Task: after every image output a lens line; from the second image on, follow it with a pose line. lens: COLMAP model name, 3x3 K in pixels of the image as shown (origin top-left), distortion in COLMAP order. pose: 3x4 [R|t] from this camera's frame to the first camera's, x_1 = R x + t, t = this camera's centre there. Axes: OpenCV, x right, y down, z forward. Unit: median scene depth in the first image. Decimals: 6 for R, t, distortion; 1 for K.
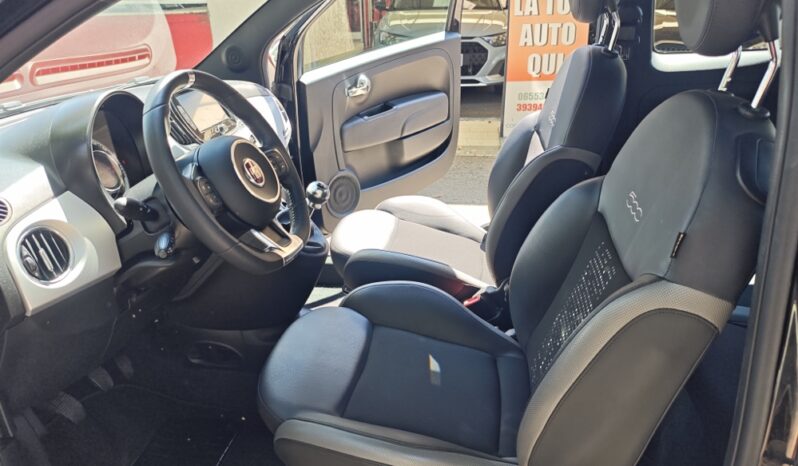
lens RADIAL K [[621.0, 0, 399.0], [0, 621.0, 233.0], [0, 0, 1]] dist [-0.037881, -0.002702]
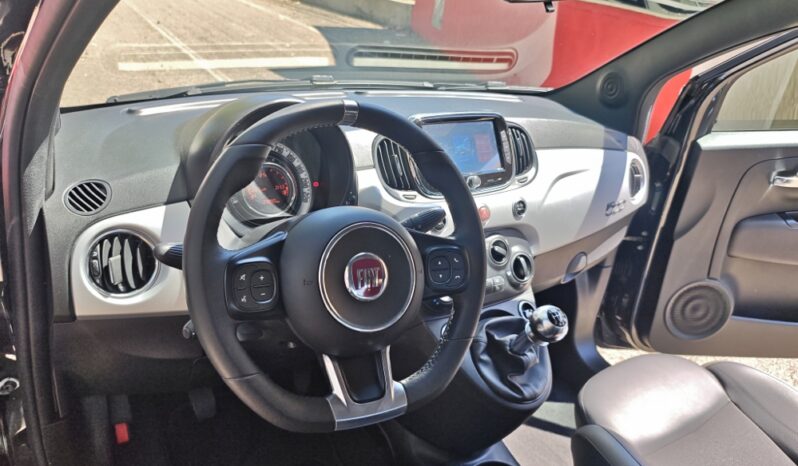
lens RADIAL K [[595.9, 0, 398.7], [0, 595.9, 192.1], [0, 0, 1]] dist [-0.002355, -0.000656]
pose [[0.654306, 0.369916, -0.659580, 0.097079], [-0.392345, 0.911679, 0.122094, -0.157304], [0.646490, 0.178896, 0.741652, 0.311868]]
